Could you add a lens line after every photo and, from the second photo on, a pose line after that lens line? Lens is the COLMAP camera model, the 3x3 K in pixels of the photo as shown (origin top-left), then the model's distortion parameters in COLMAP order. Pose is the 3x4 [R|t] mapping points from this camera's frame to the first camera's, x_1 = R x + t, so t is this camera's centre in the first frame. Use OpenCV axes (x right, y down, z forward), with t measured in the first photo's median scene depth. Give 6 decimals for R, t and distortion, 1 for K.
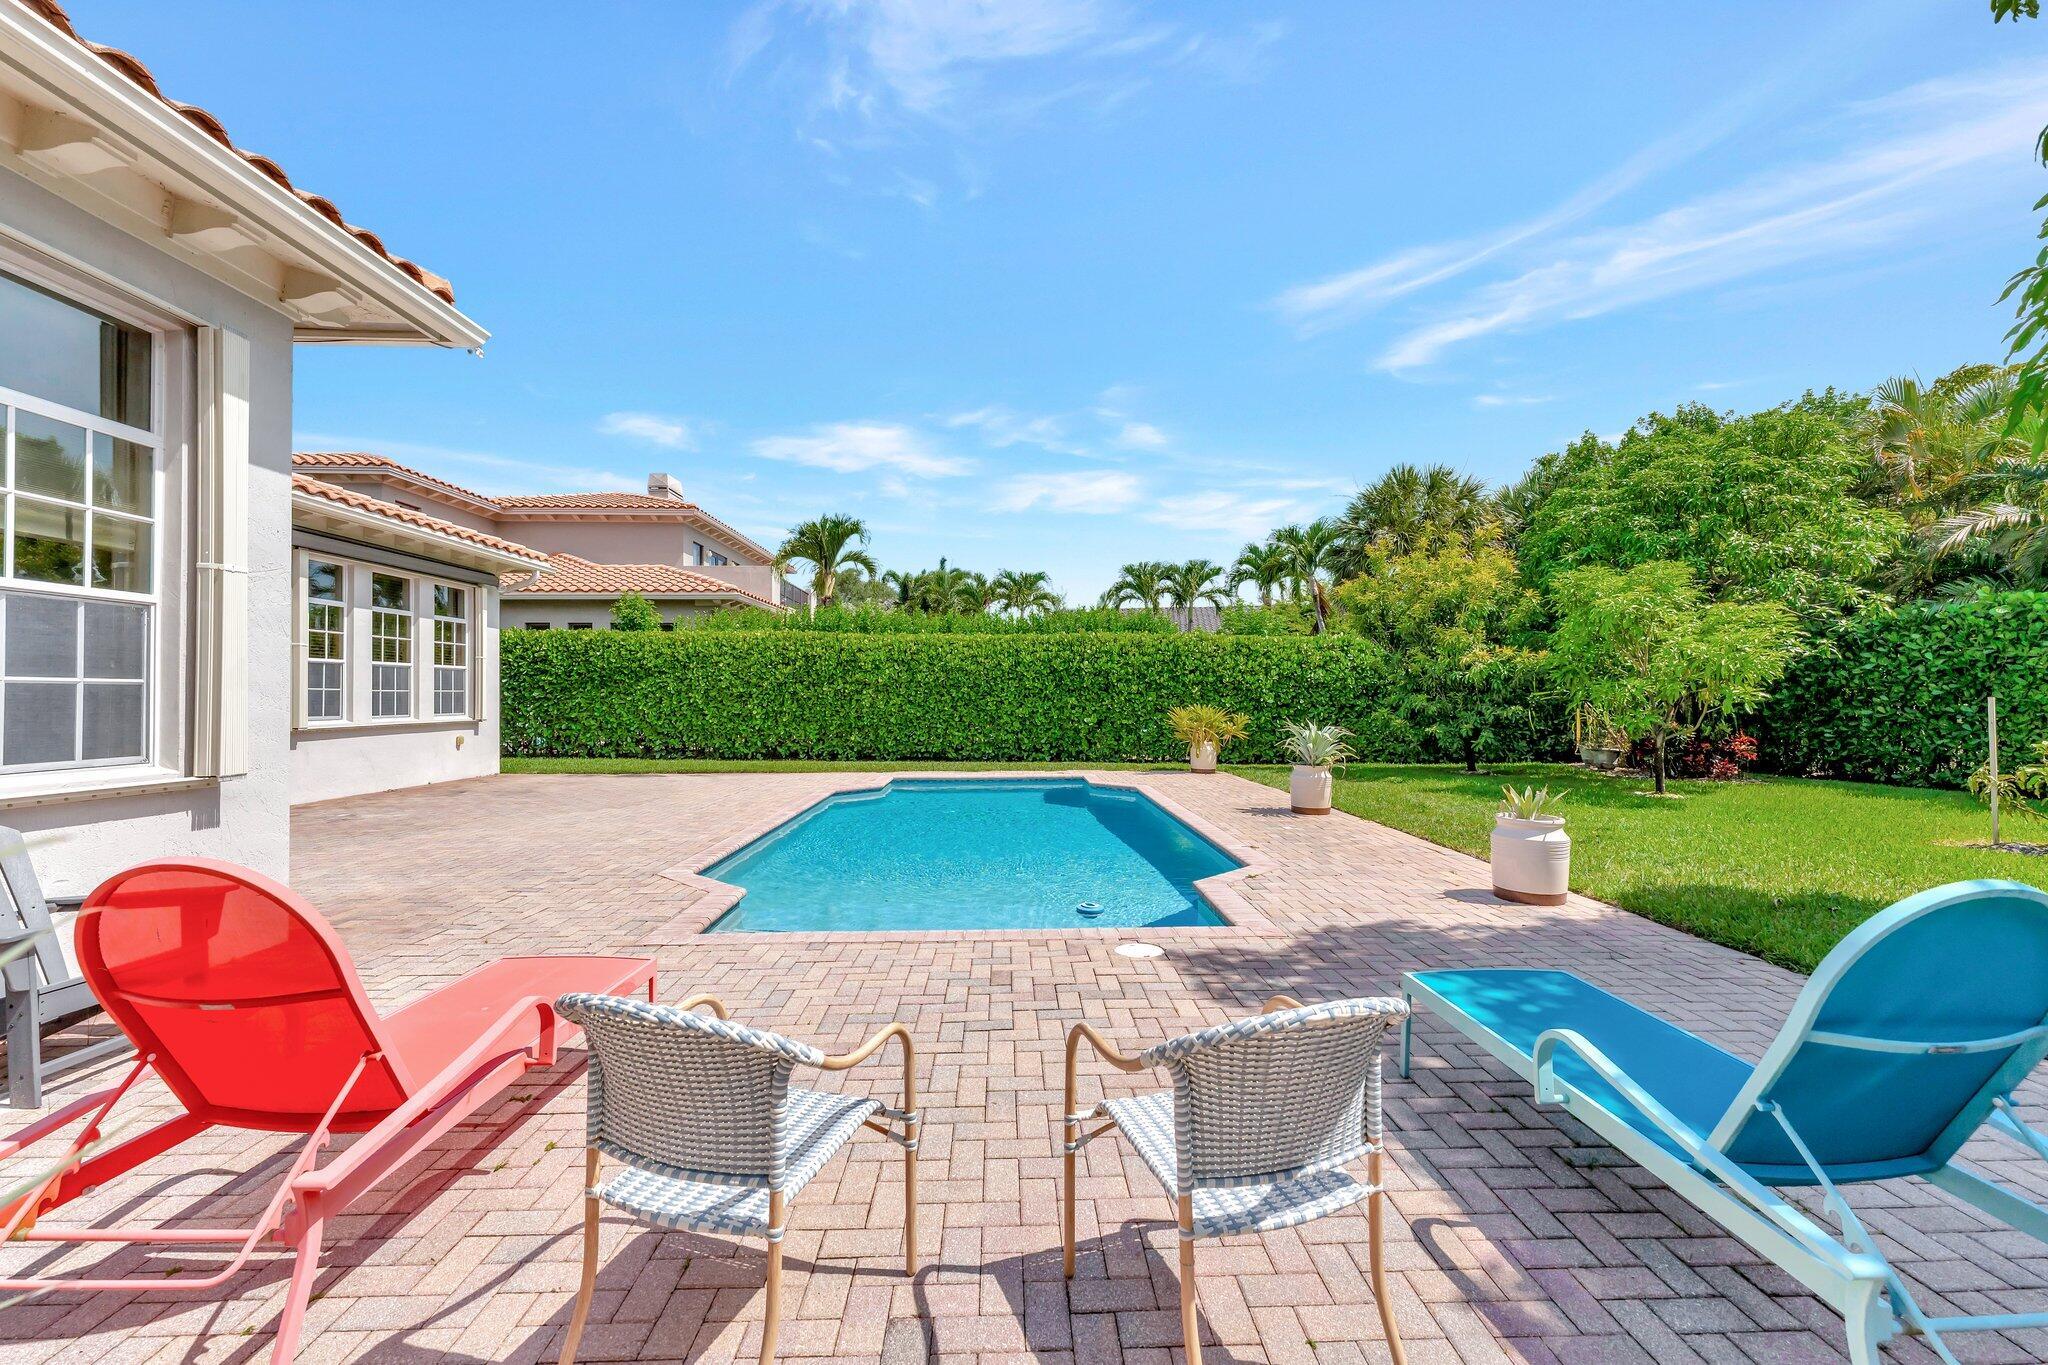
lens RADIAL K [[820.4, 0, 1024.9], [0, 820.4, 693.5], [0, 0, 1]] dist [-0.000792, 0.000152]
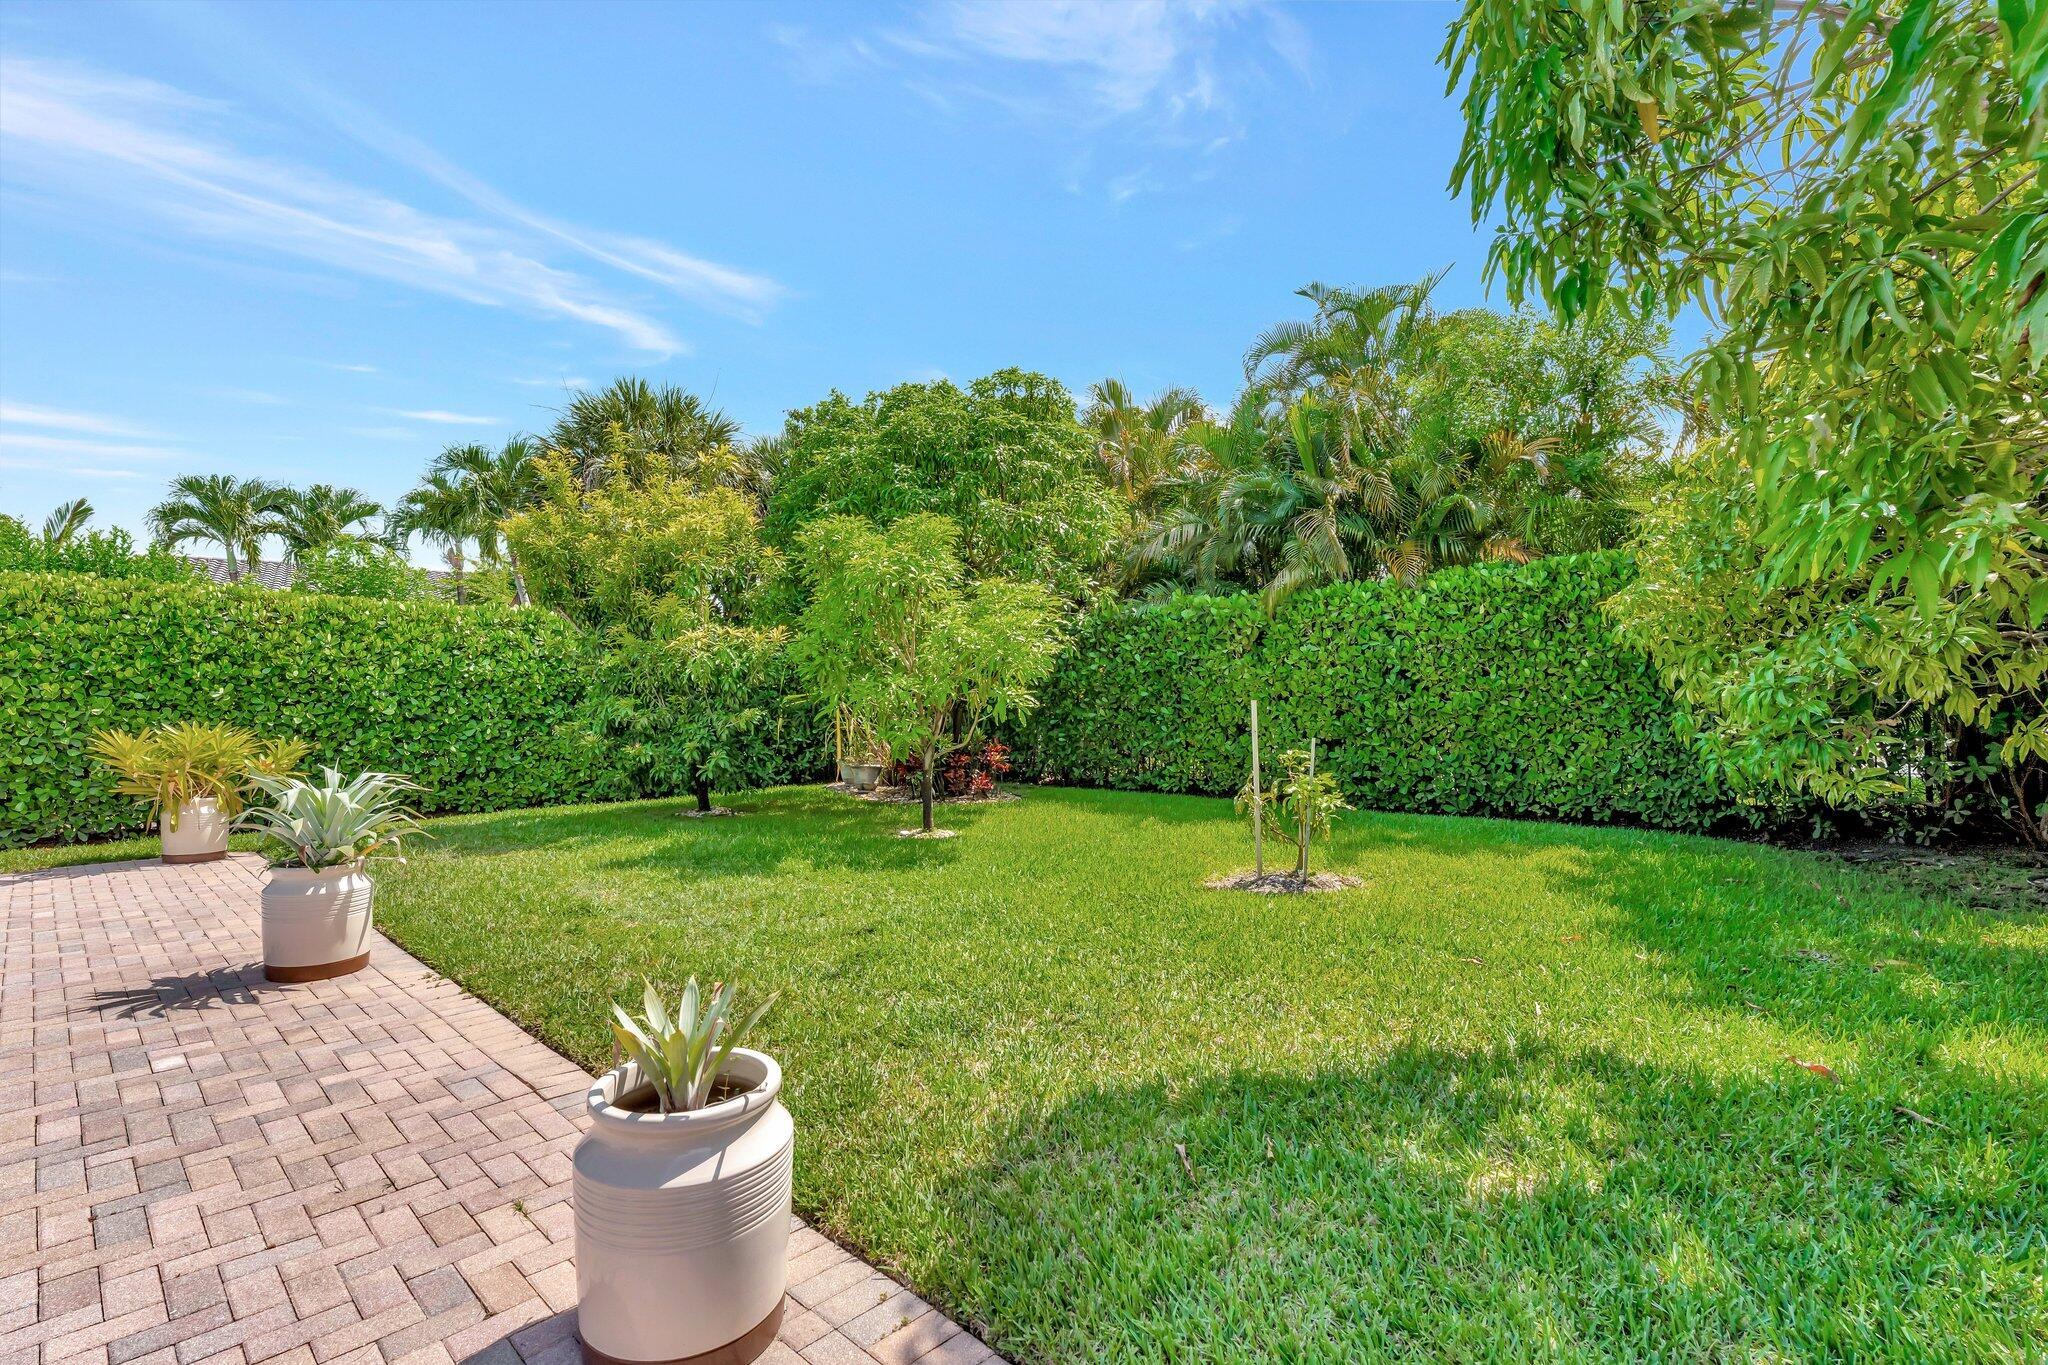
lens RADIAL K [[950.8, 0, 1024.0], [0, 950.8, 682.5], [0, 0, 1]] dist [-0.025099, -0.000125]
pose [[0.709526, 0.005994, 0.704654, 0.184479], [0.003959, 0.999914, -0.012491, -0.001321], [-0.704668, 0.011652, 0.709441, 0.262752]]
